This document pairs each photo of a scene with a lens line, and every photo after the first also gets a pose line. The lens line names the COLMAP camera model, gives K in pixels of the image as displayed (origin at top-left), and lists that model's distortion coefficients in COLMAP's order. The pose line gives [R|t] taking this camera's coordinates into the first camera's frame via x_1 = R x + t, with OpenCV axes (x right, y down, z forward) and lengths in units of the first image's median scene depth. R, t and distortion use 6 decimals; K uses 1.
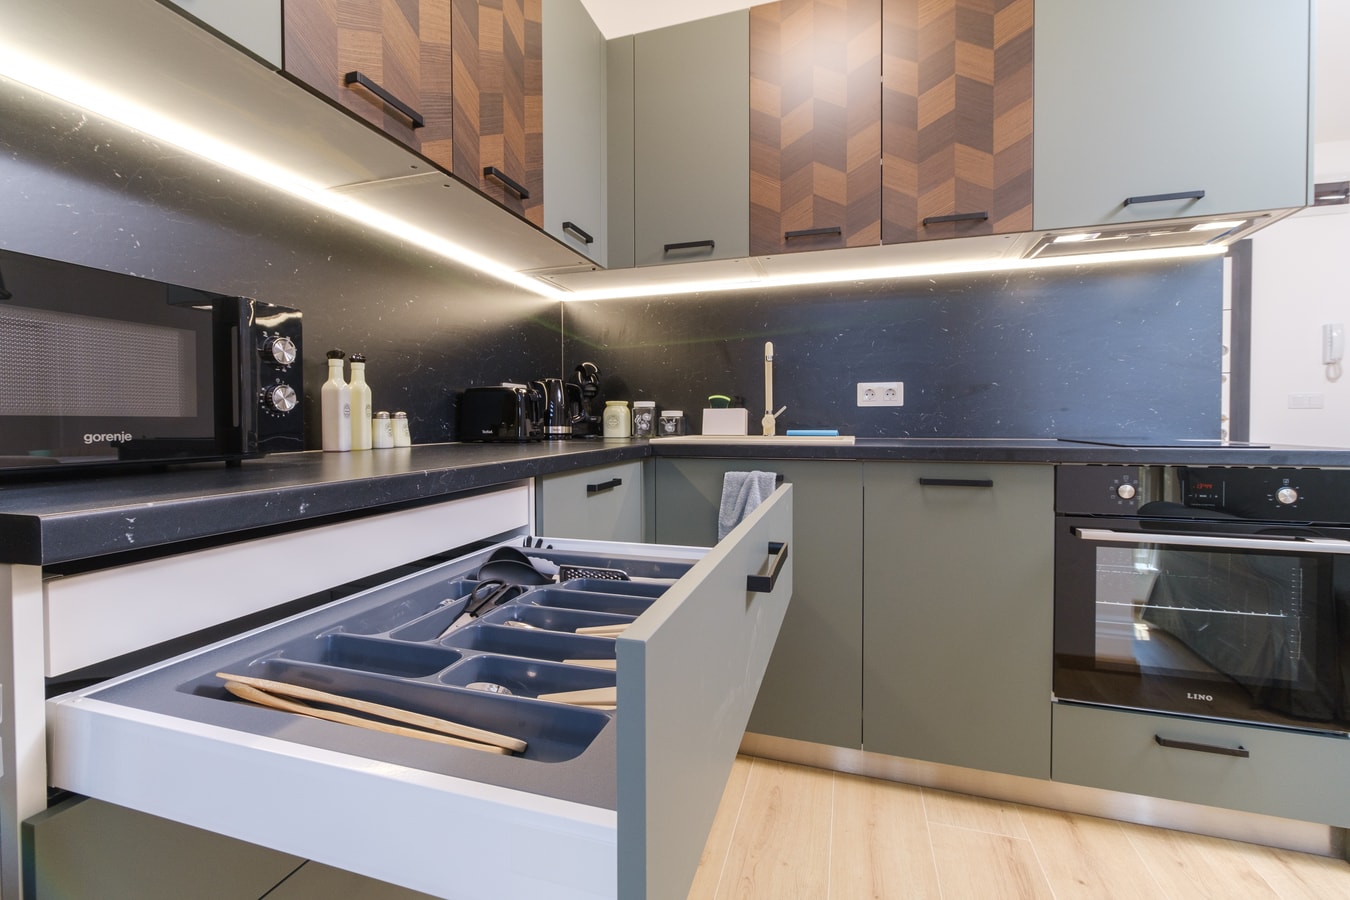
lens RADIAL K [[593.5, 0, 681.1], [0, 593.5, 423.4], [0, 0, 1]] dist [-0.001428, -0.000532]
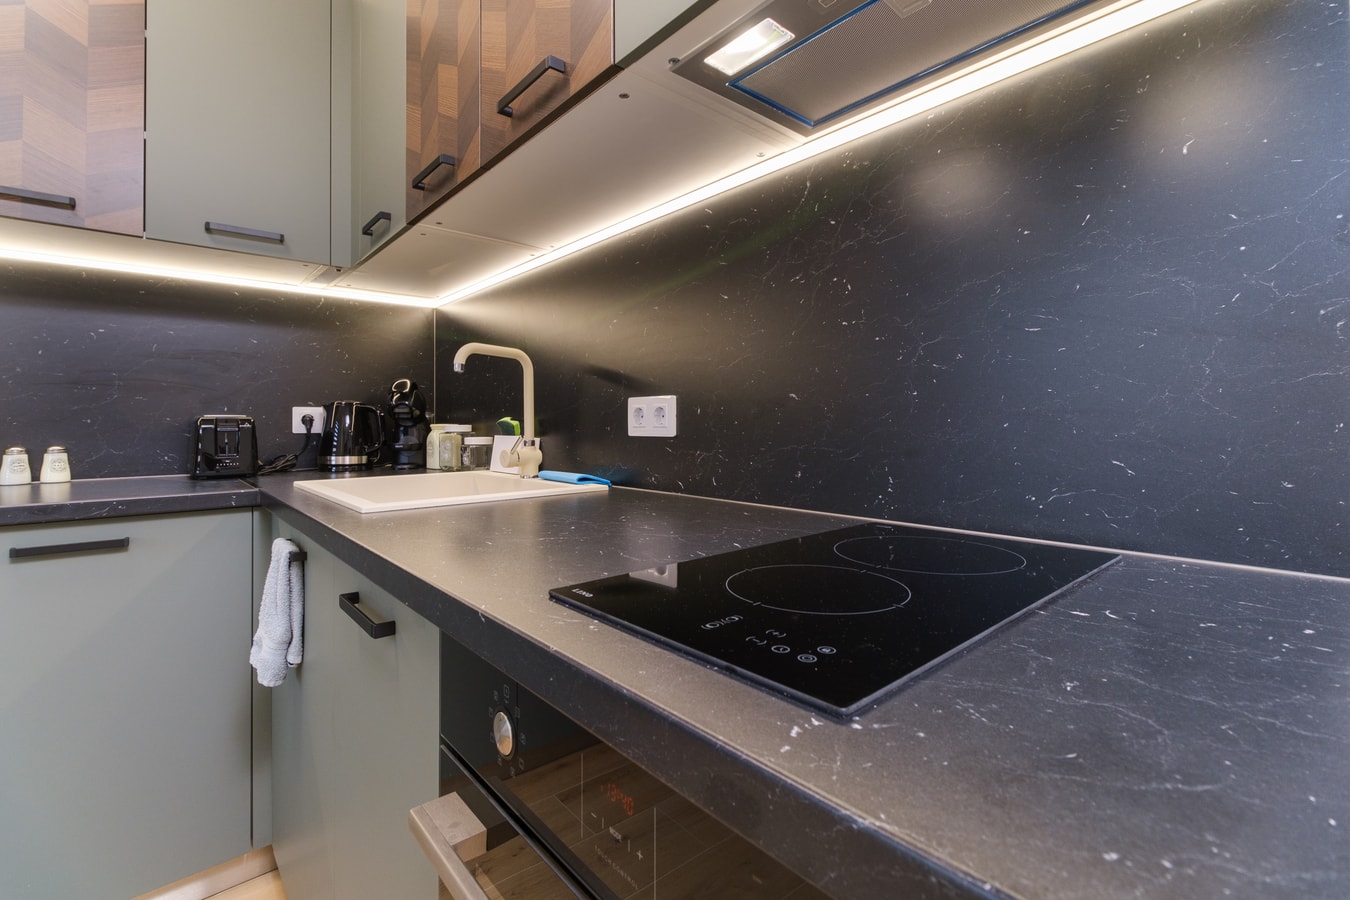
lens RADIAL K [[609.4, 0, 673.3], [0, 609.4, 414.2], [0, 0, 1]] dist [-0.003707, -0.000271]
pose [[0.859392, -0.009250, -0.511233, 0.660090], [0.000132, 0.999840, -0.017869, -0.040058], [0.511316, 0.015289, 0.859256, 0.485198]]
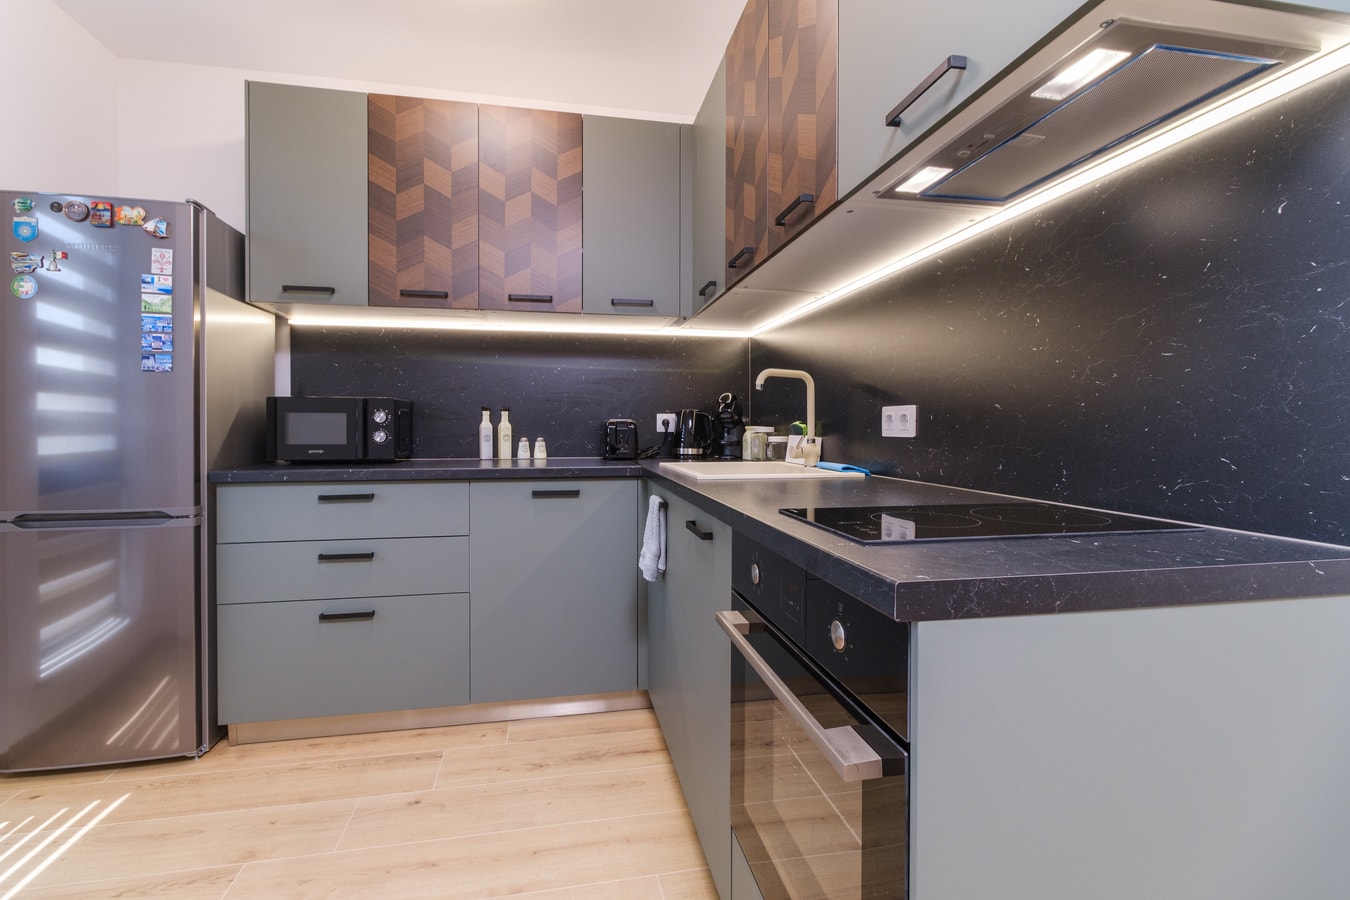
lens RADIAL K [[607.5, 0, 664.2], [0, 607.5, 426.2], [0, 0, 1]] dist [-0.001627, -0.000445]
pose [[0.478940, 0.003346, -0.877841, 0.871097], [-0.008882, 0.999960, -0.001035, -0.038860], [0.877803, 0.008292, 0.478950, 0.358292]]
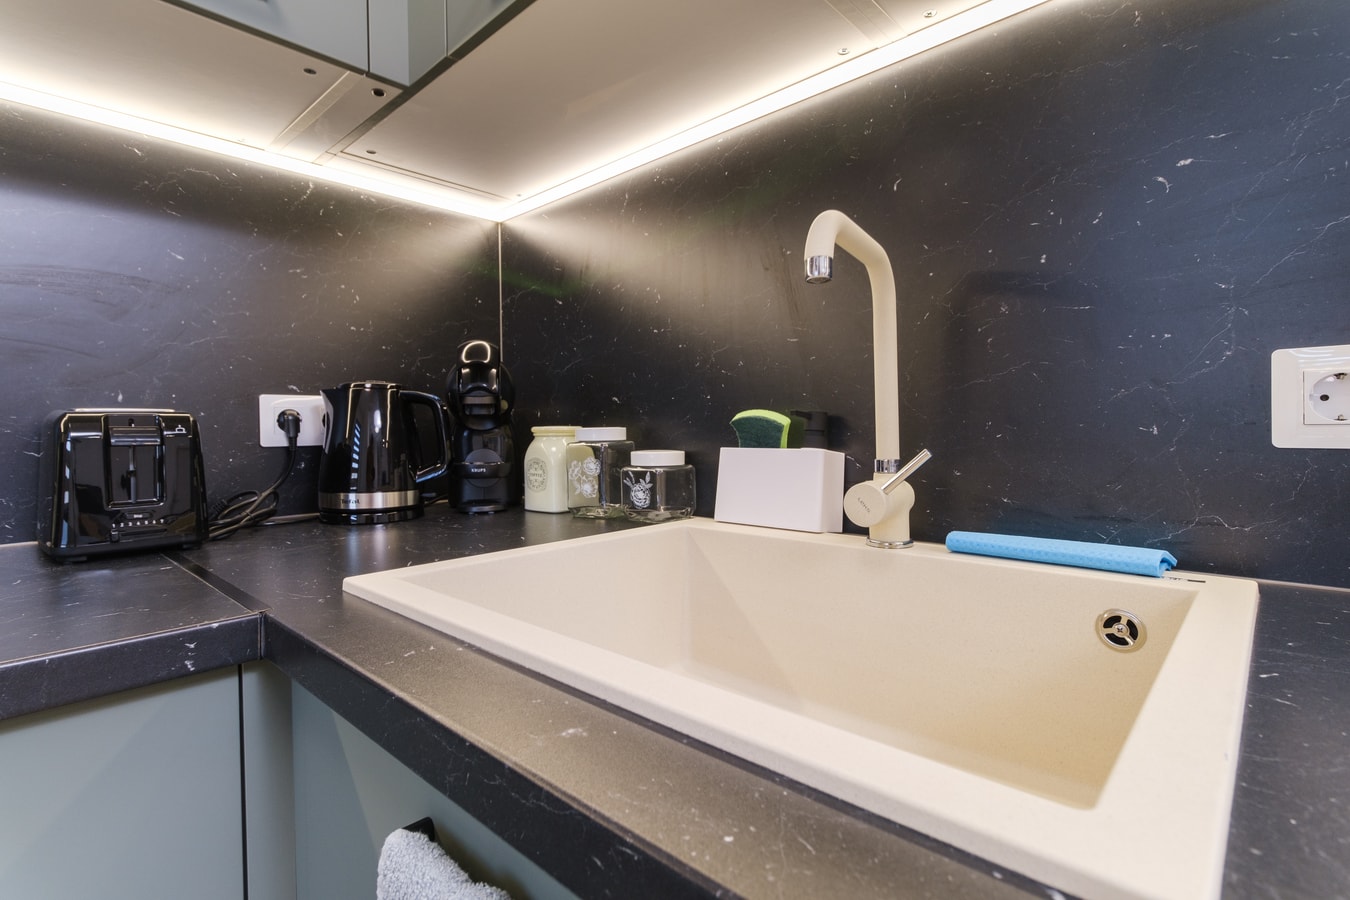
lens RADIAL K [[672.5, 0, 664.5], [0, 672.5, 428.1], [0, 0, 1]] dist [-0.003328, -0.000788]
pose [[0.898605, -0.009626, -0.438653, 0.198026], [0.009125, 0.999953, -0.003250, -0.037718], [0.438663, -0.001082, 0.898651, 0.658209]]
